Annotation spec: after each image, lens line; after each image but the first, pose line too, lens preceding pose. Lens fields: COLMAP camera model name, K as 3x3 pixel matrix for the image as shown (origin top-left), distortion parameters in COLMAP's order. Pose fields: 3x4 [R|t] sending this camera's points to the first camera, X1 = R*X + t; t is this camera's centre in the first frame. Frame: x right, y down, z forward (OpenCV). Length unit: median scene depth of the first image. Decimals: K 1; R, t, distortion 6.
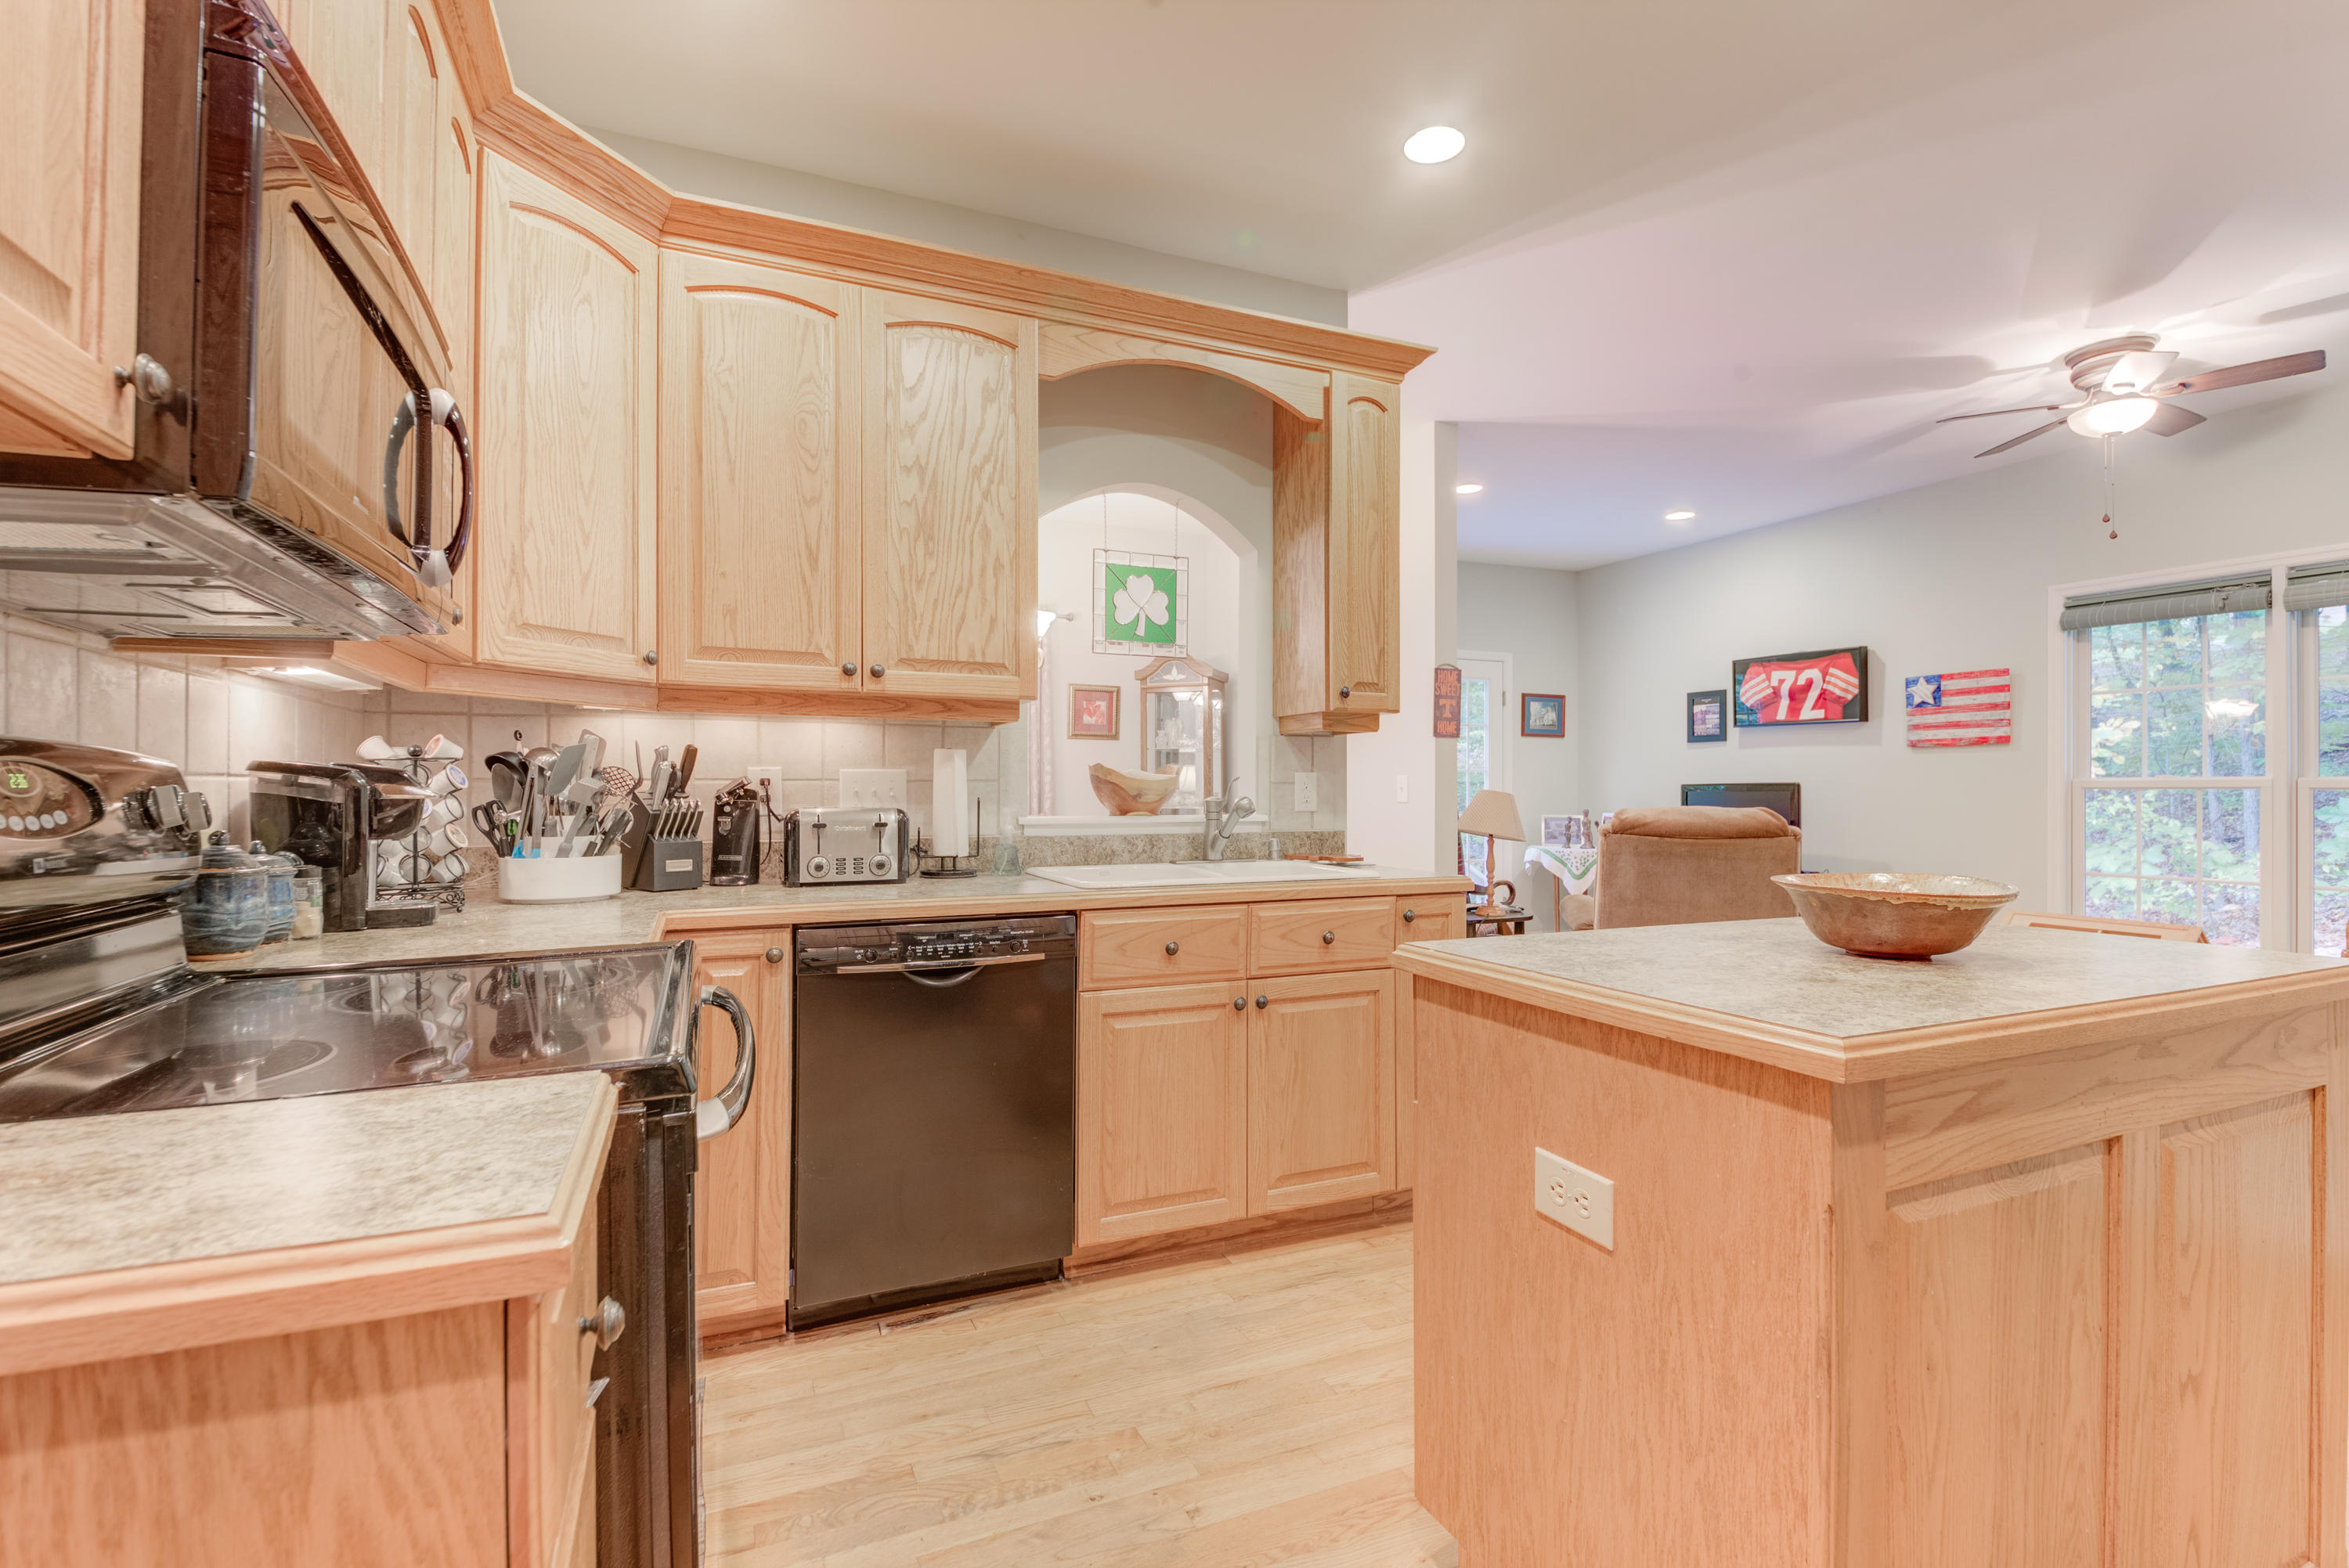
lens RADIAL K [[1074.3, 0, 1165.4], [0, 1074.3, 785.2], [0, 0, 1]] dist [0.011279, -0.000920]
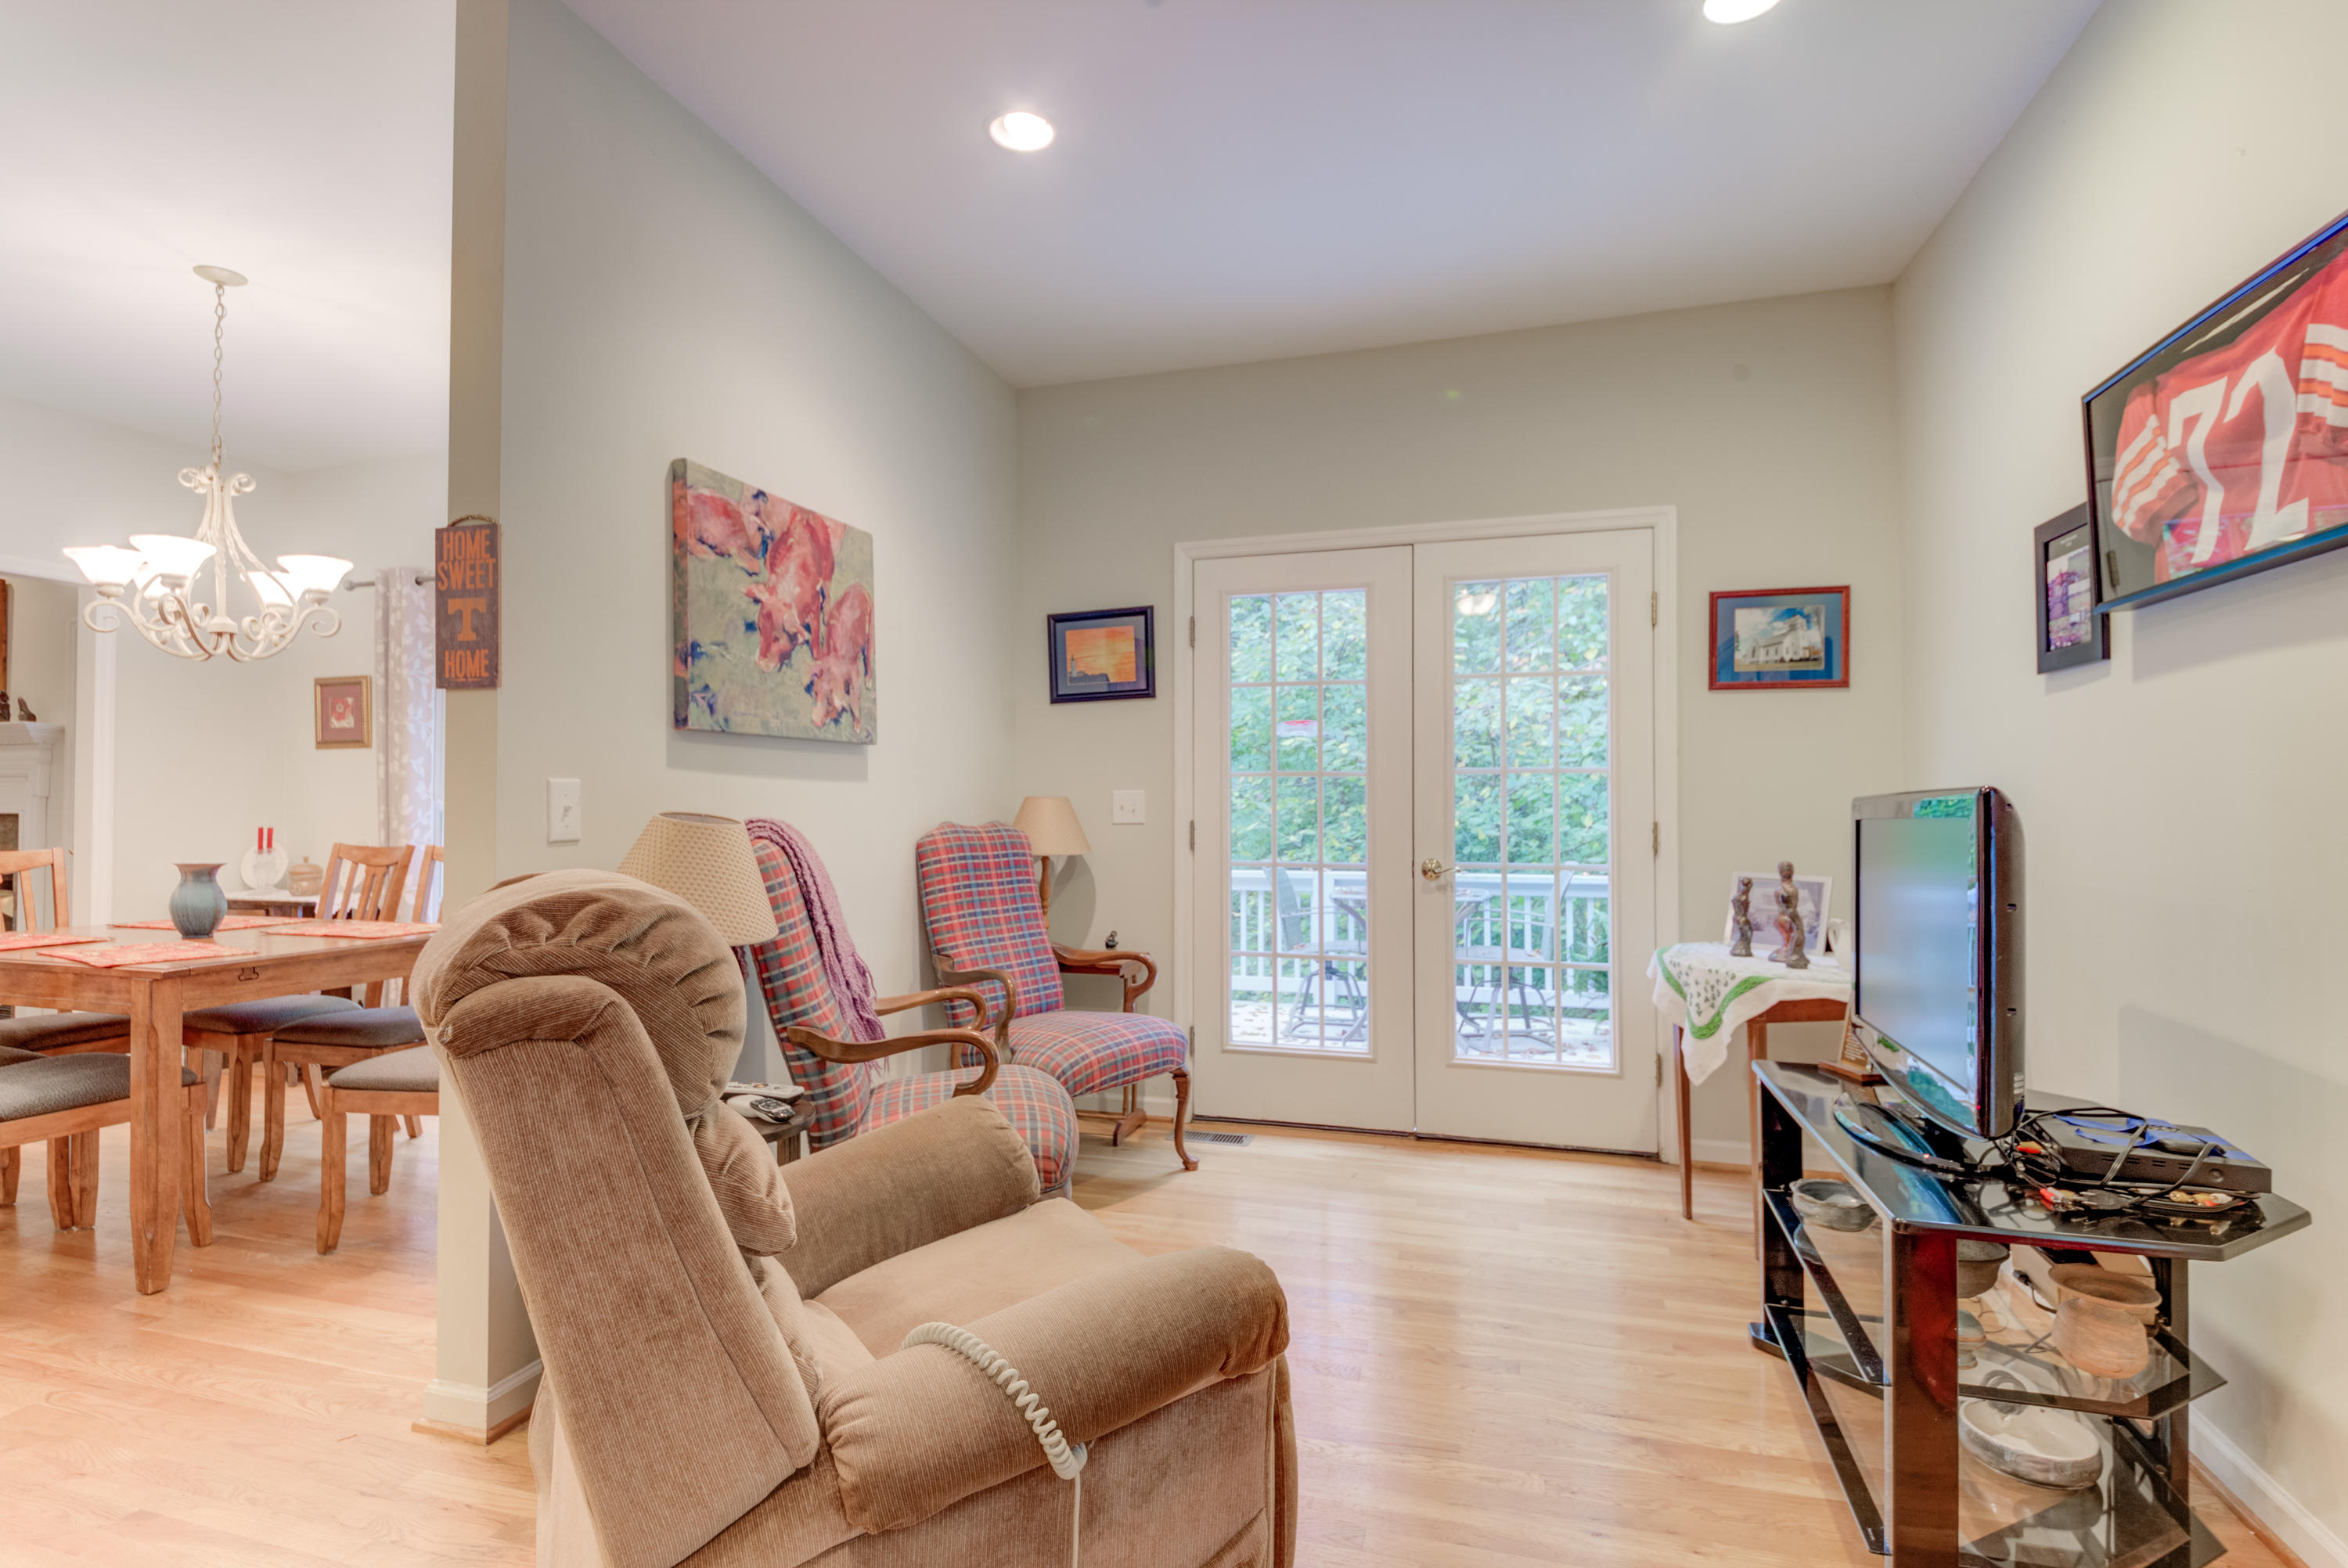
lens RADIAL K [[1133.1, 0, 1187.3], [0, 1133.1, 782.0], [0, 0, 1]] dist [-0.020822, -0.000446]
pose [[0.772292, -0.015080, -0.635089, 0.756527], [0.002897, 0.999791, -0.020217, 0.001765], [0.635261, 0.013773, 0.772174, 0.838986]]
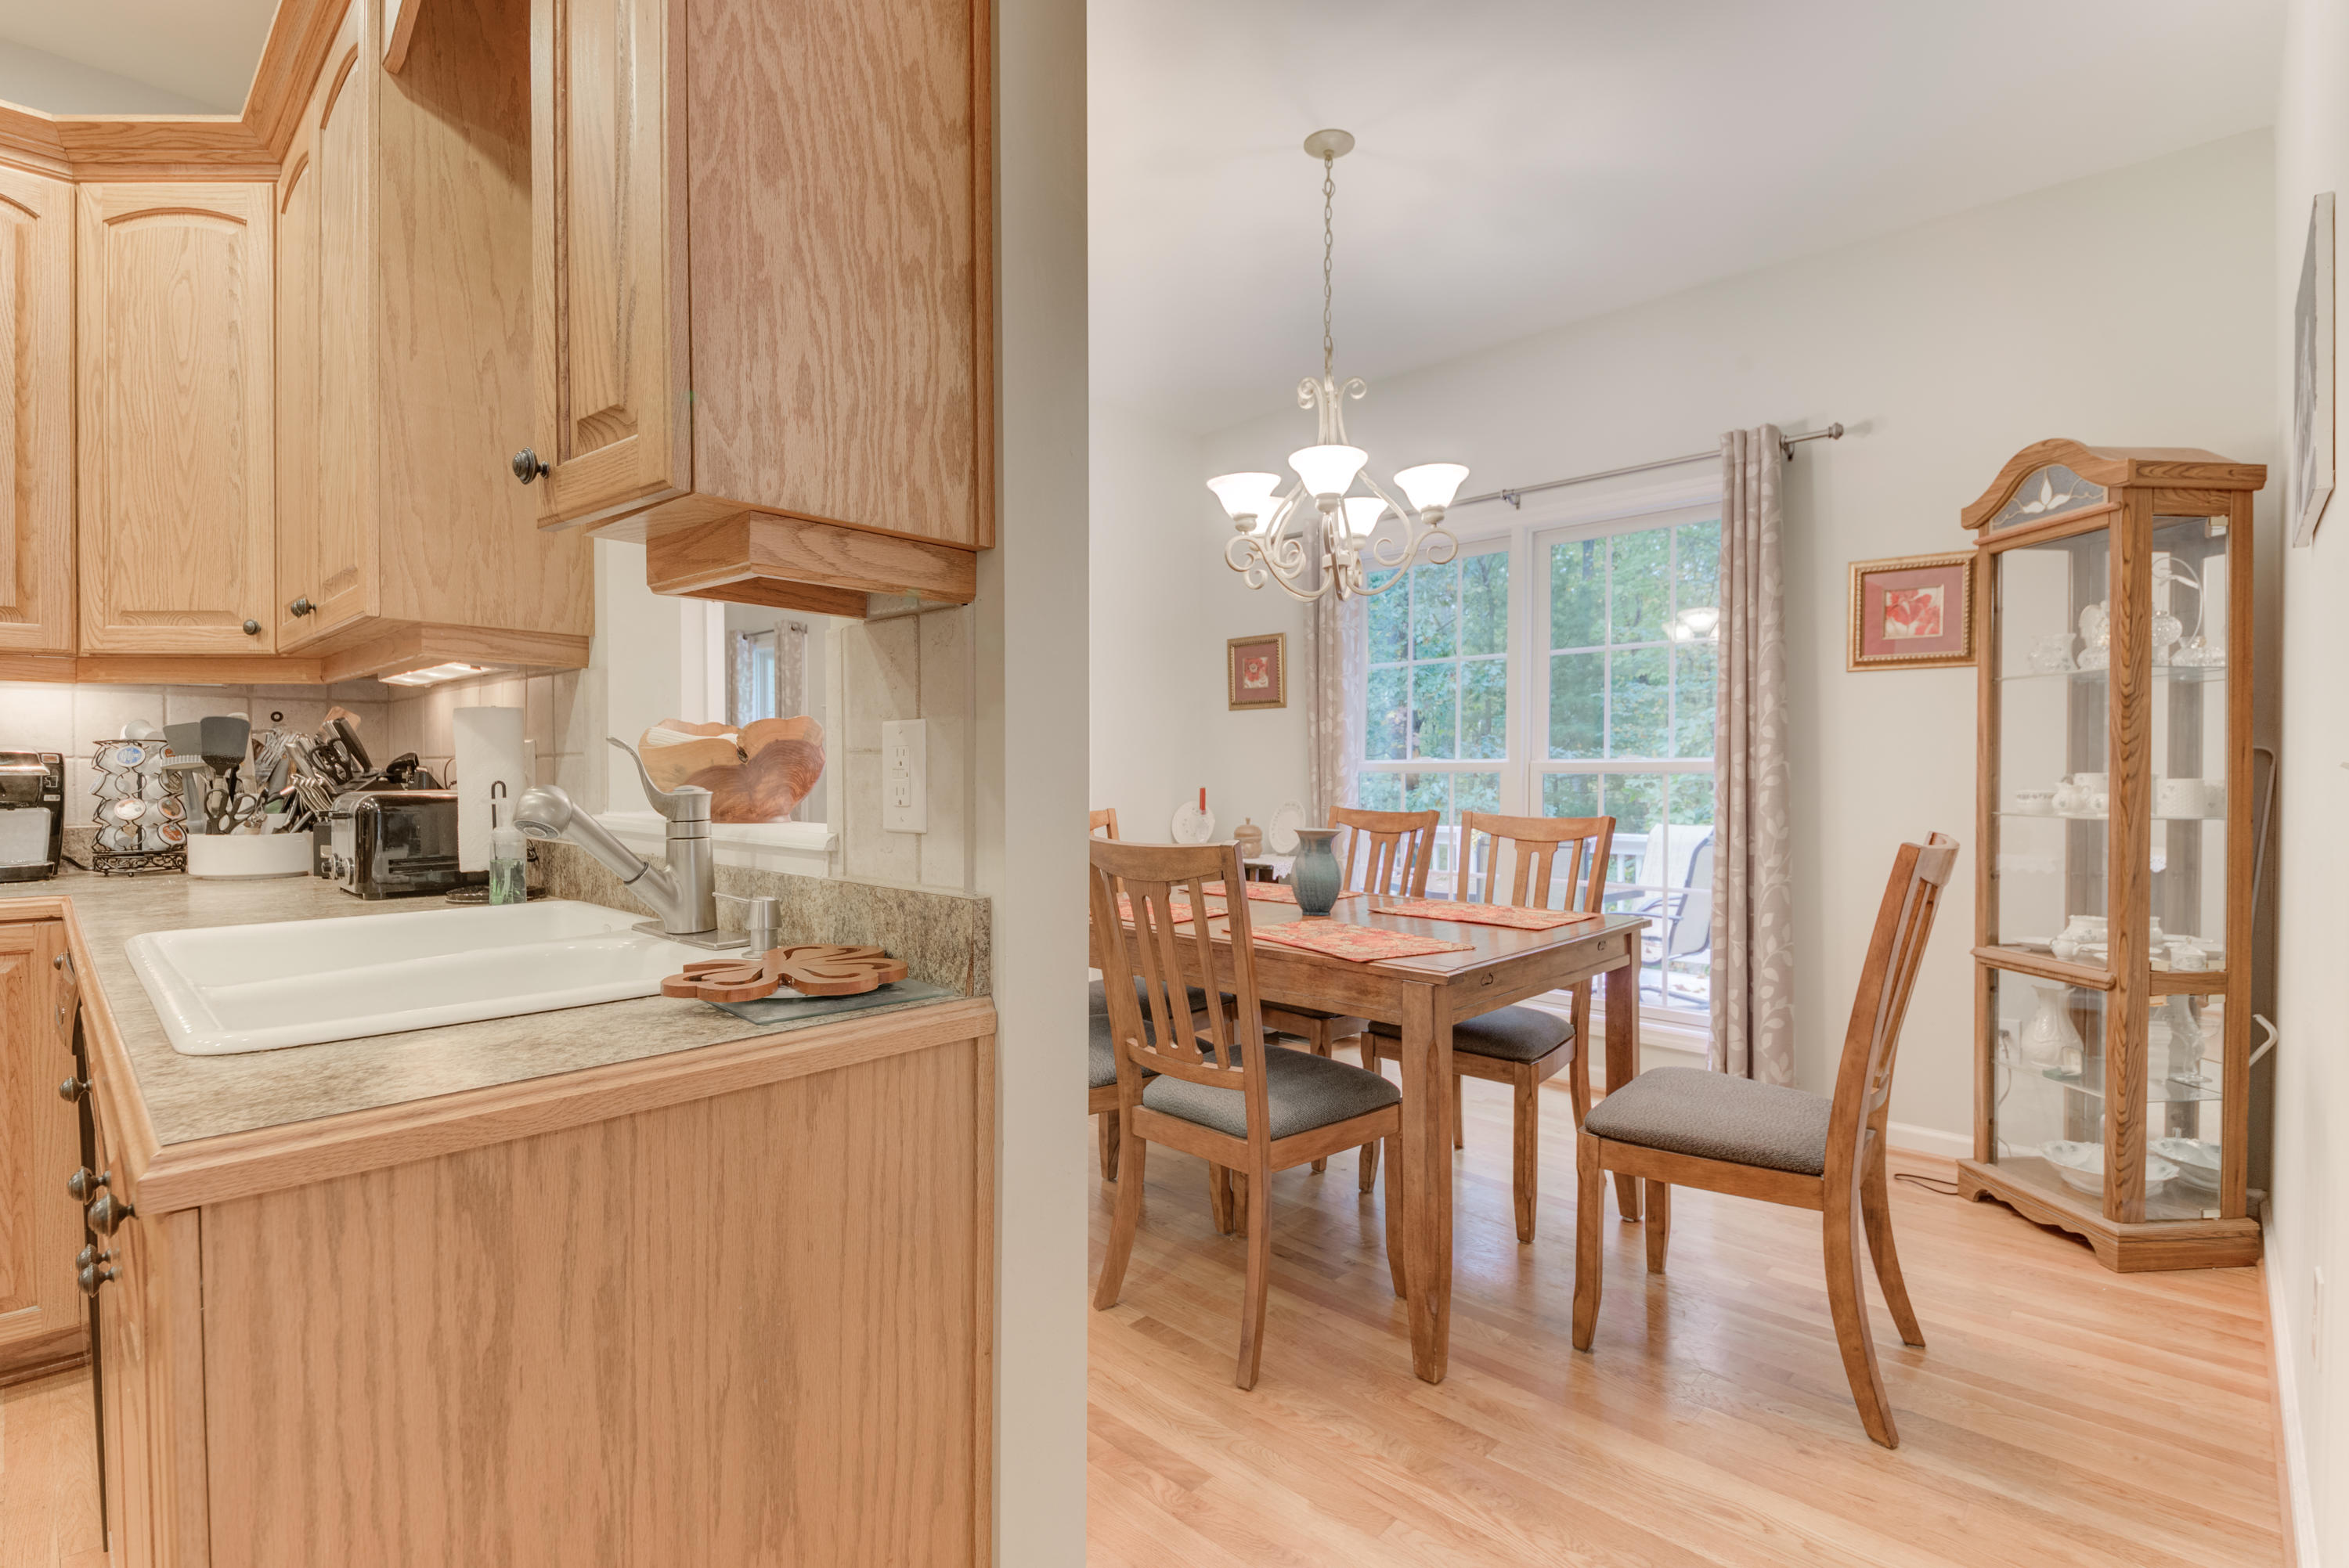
lens RADIAL K [[1074.3, 0, 1160.5], [0, 1074.3, 789.7], [0, 0, 1]] dist [0.011279, -0.000920]
pose [[0.372018, 0.017750, -0.928056, 0.347582], [-0.000404, 0.999820, 0.018961, 0.003031], [0.928226, -0.006679, 0.371958, 0.681914]]
